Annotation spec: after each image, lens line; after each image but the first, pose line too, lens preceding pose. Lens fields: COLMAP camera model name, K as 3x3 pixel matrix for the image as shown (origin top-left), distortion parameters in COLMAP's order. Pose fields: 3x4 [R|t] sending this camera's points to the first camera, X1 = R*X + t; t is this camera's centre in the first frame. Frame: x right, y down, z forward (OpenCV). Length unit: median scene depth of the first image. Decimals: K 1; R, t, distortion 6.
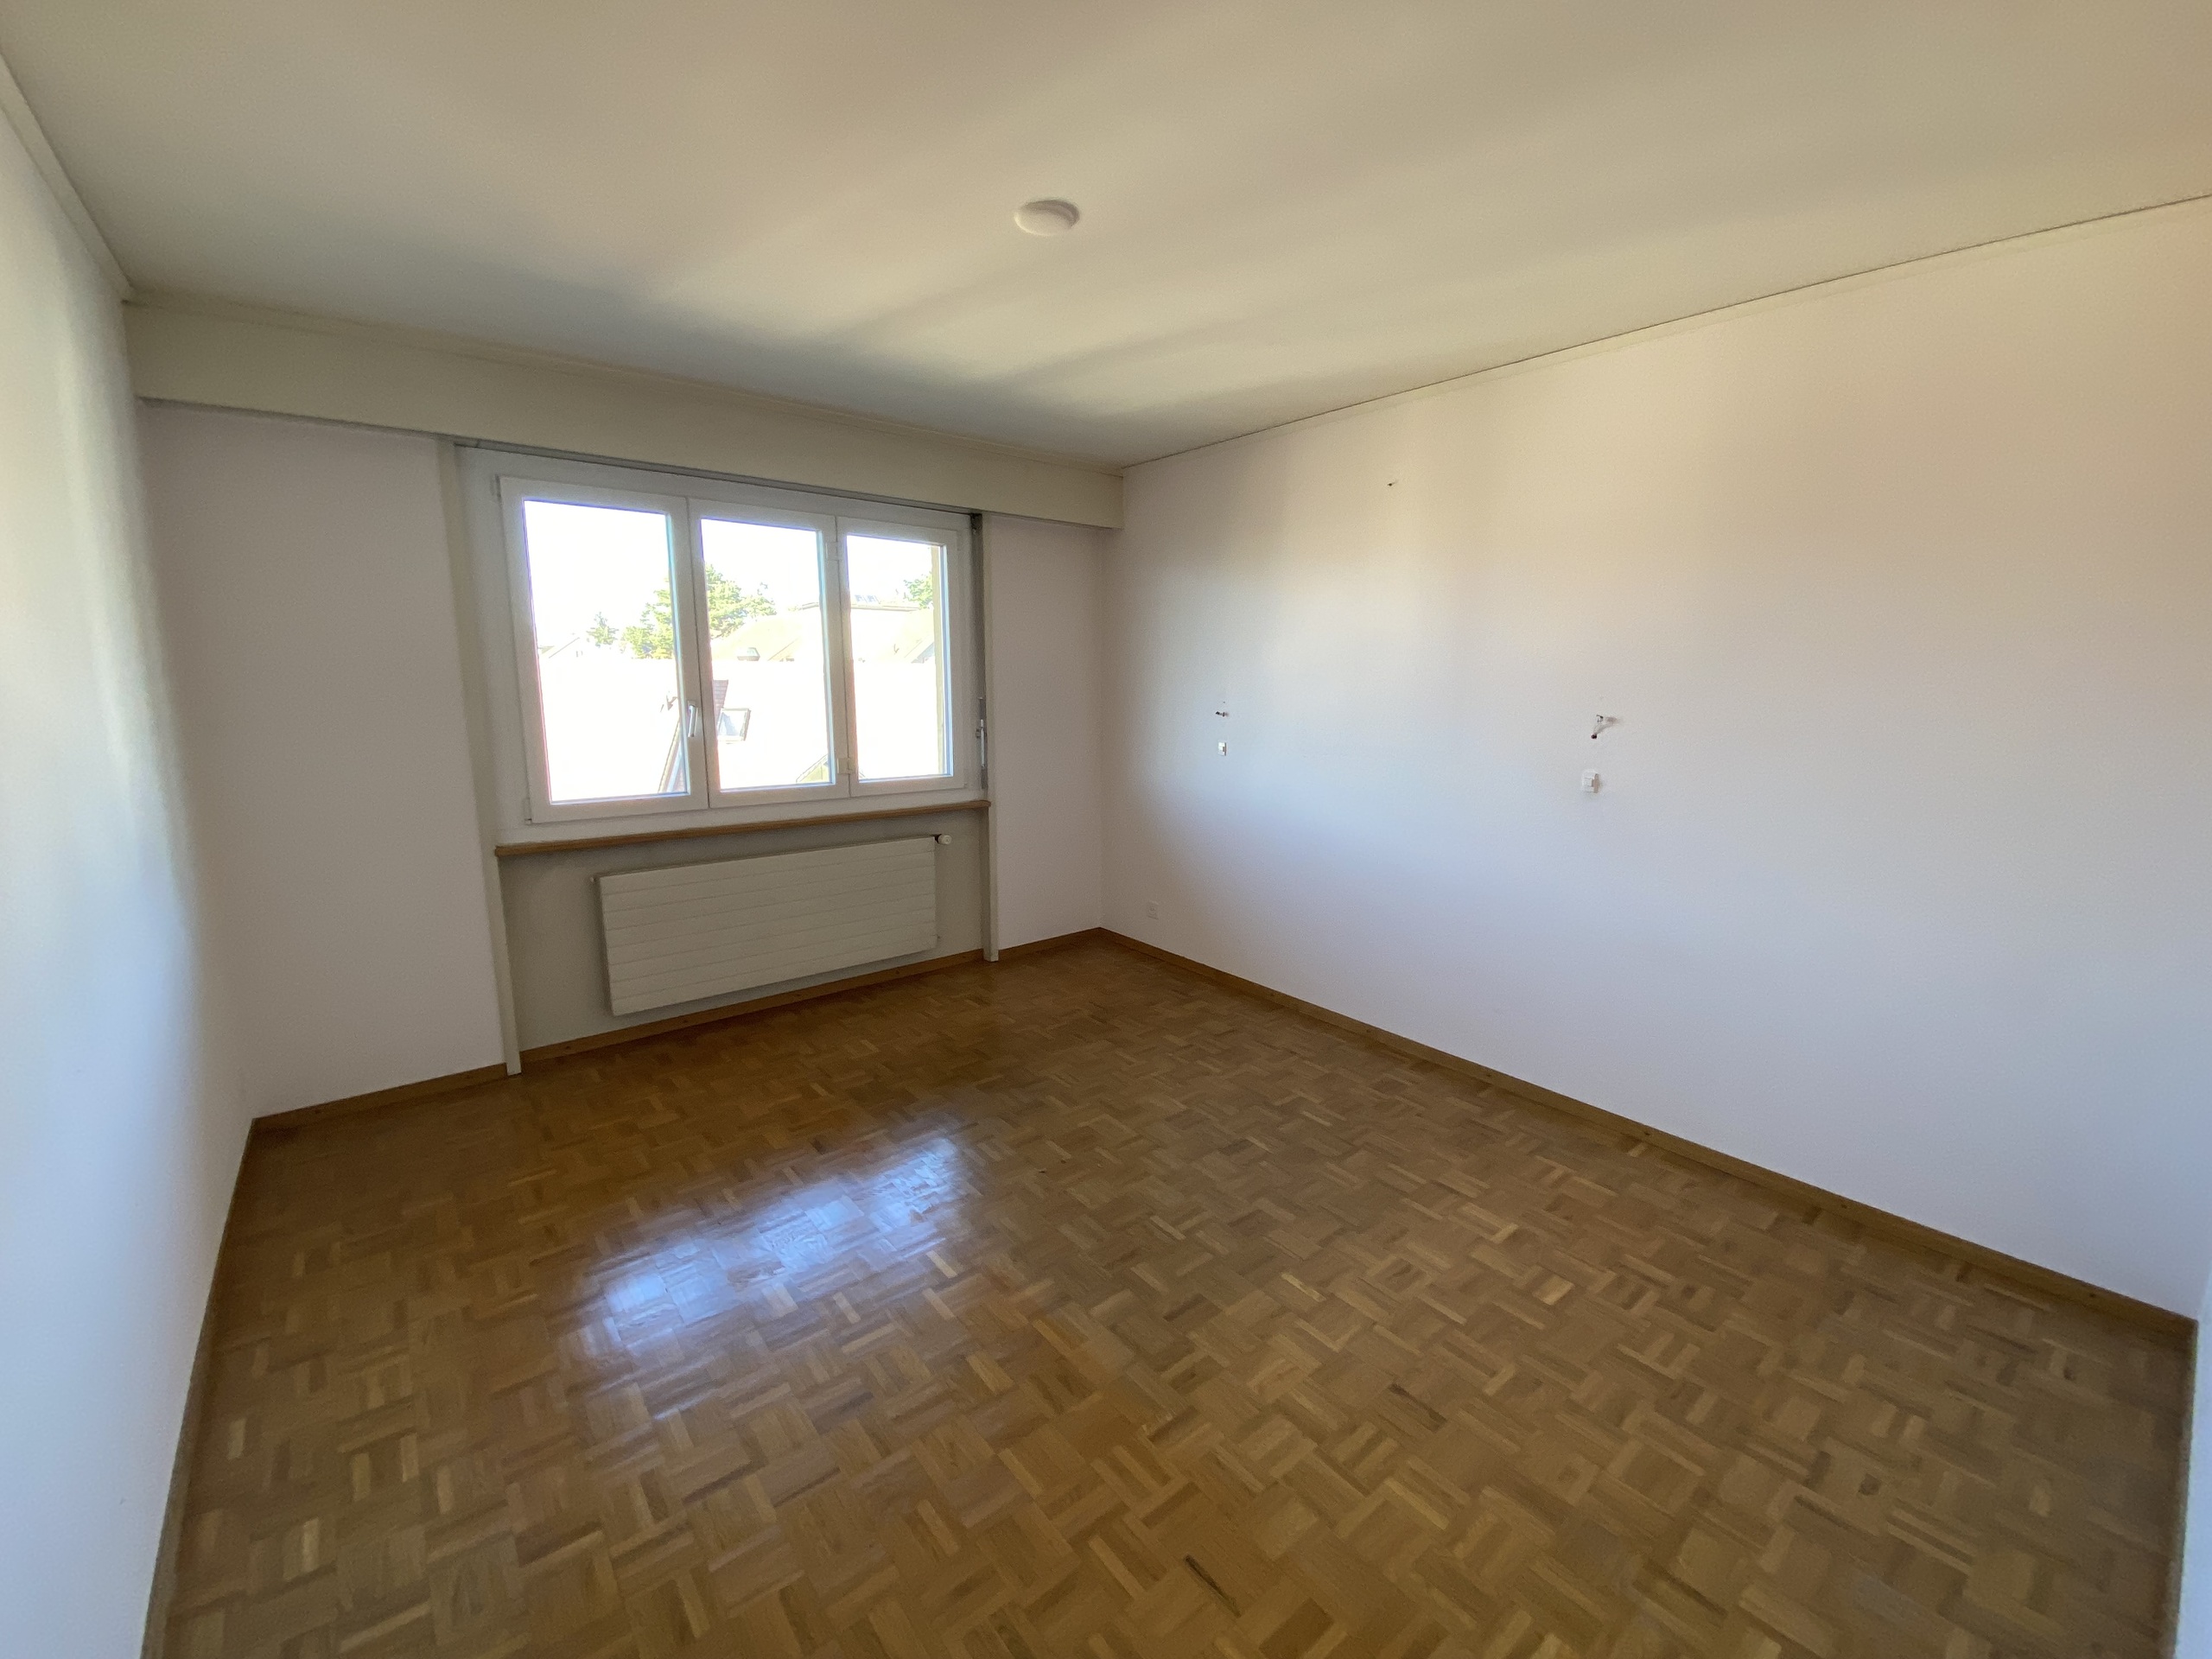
lens RADIAL K [[905.8, 0, 1106.0], [0, 905.8, 829.5], [0, 0, 1]] dist [0.027554, -0.023409]
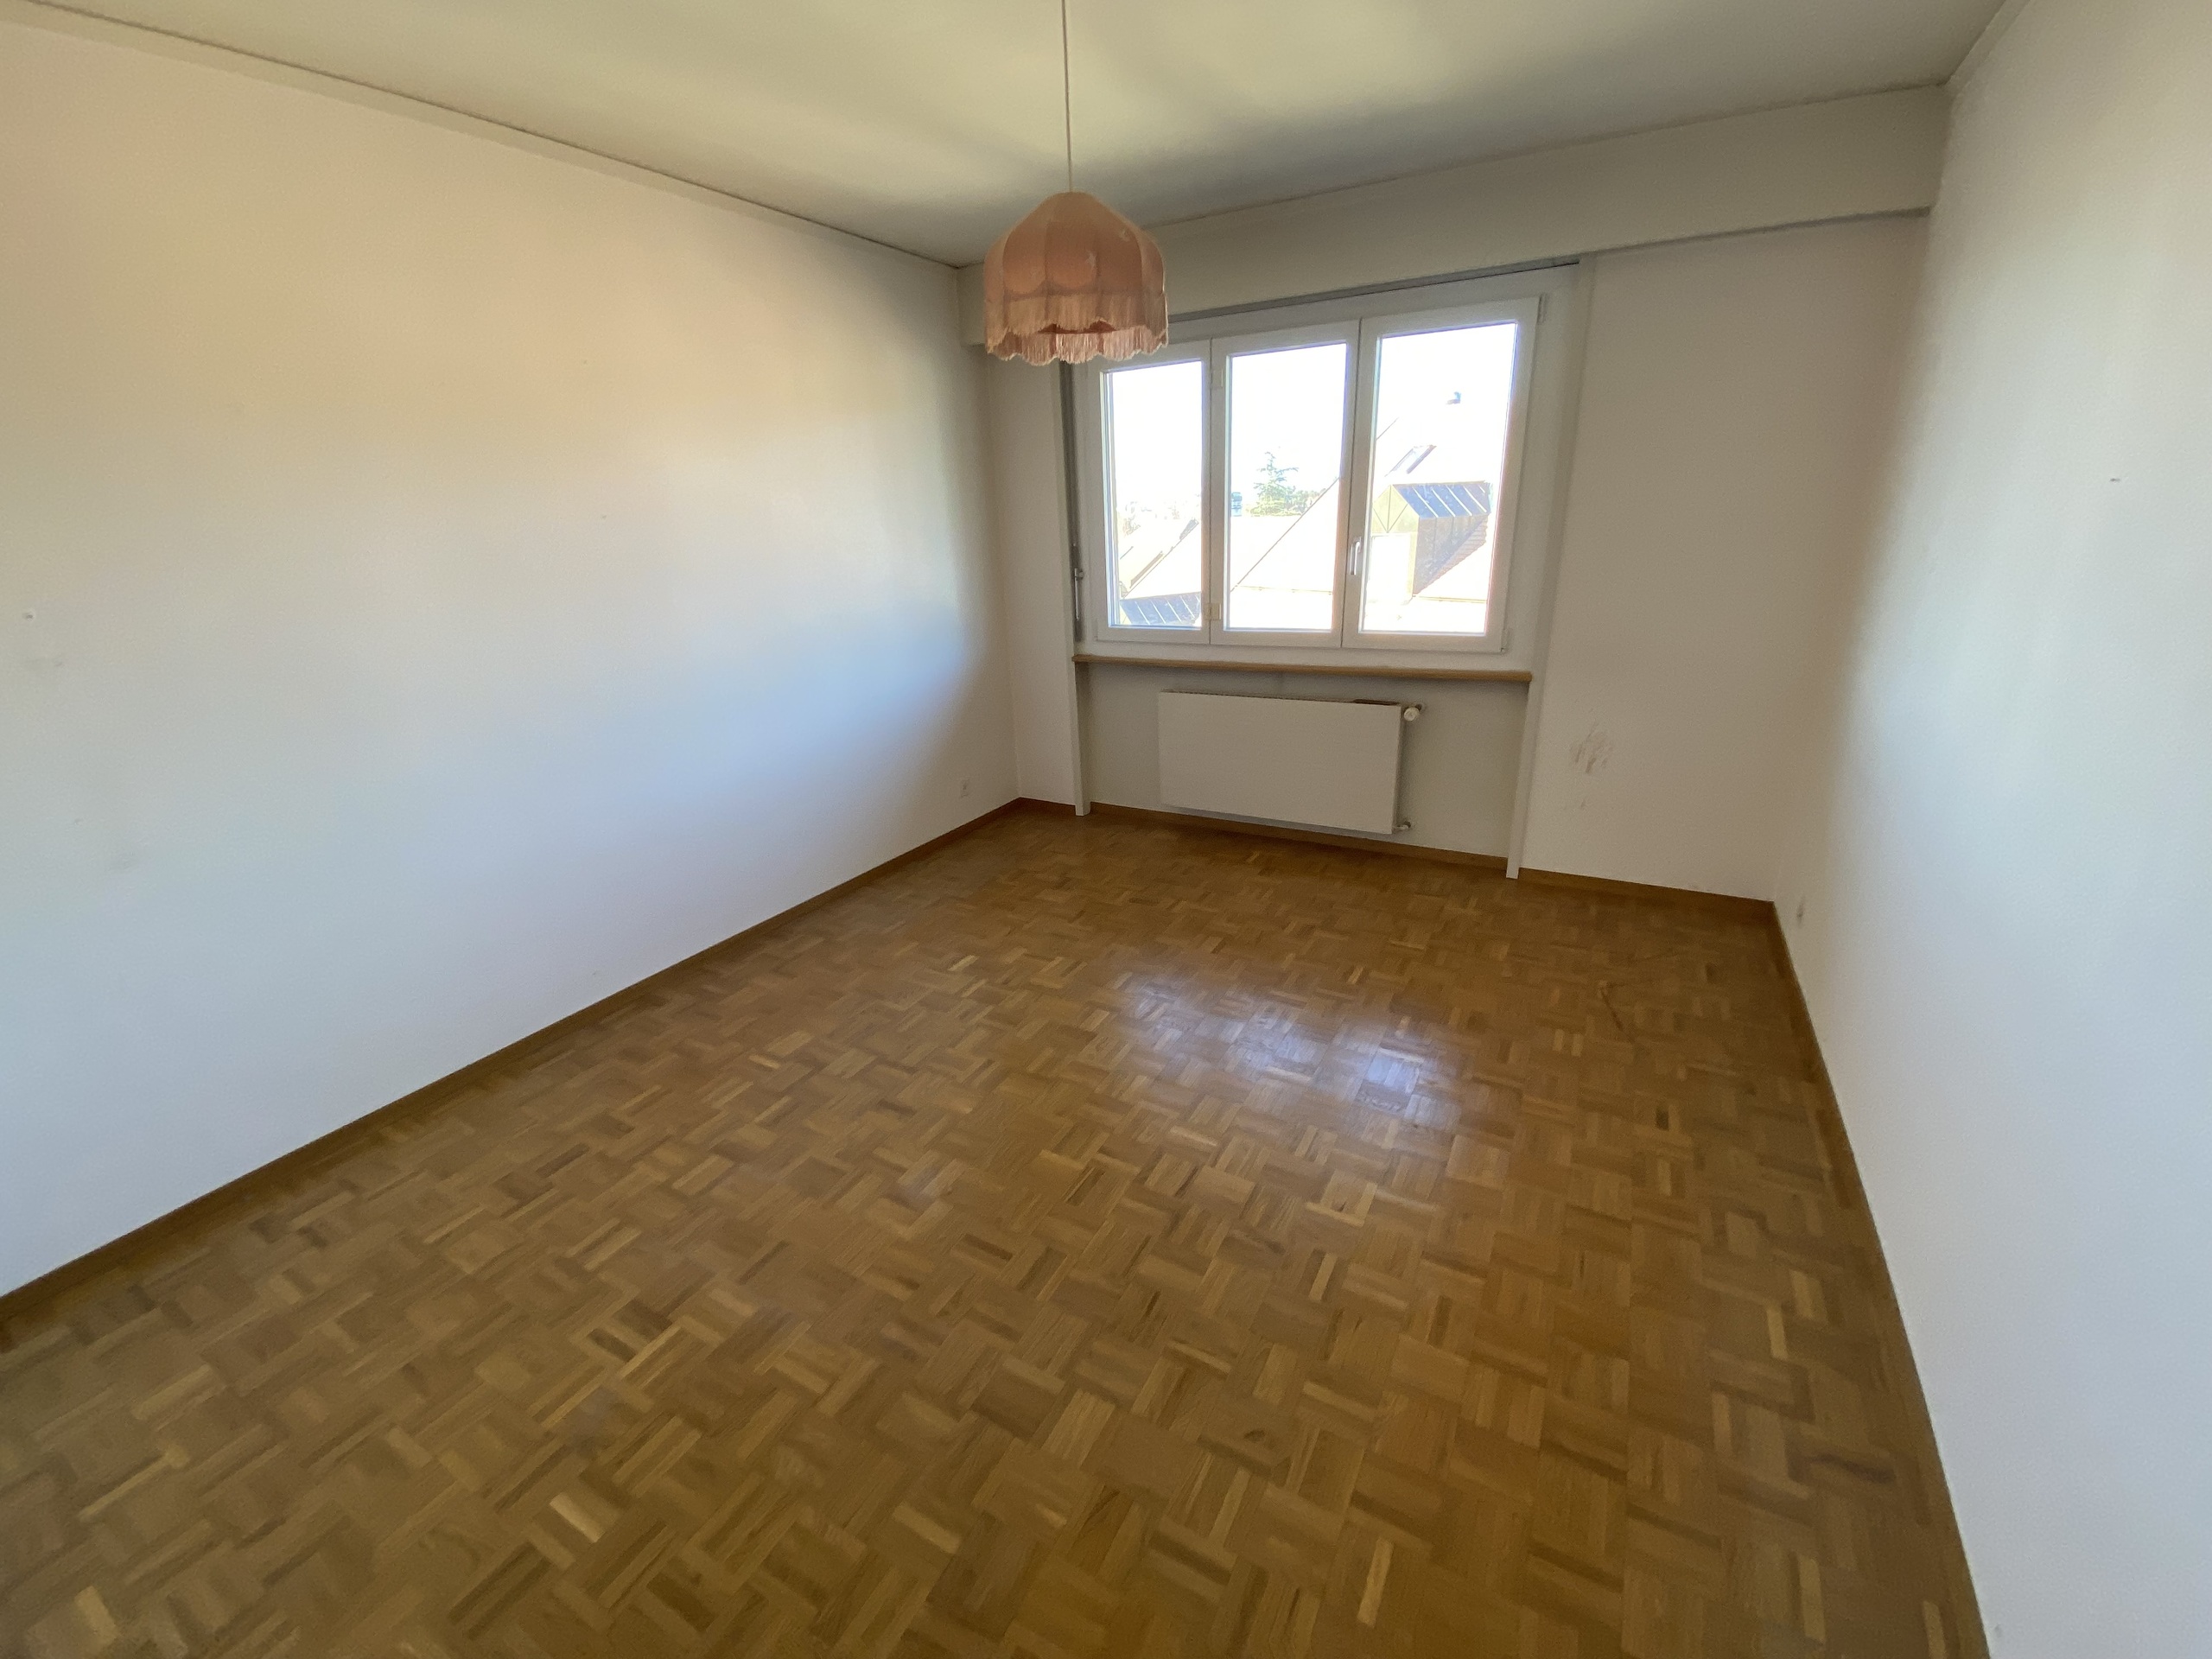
lens RADIAL K [[905.8, 0, 1106.0], [0, 905.8, 829.5], [0, 0, 1]] dist [0.027554, -0.023409]
pose [[0.368882, 0.280872, -0.886023, 0.503458], [-0.115254, 0.959715, 0.256248, -0.067291], [0.922303, 0.007593, 0.386393, 0.418319]]
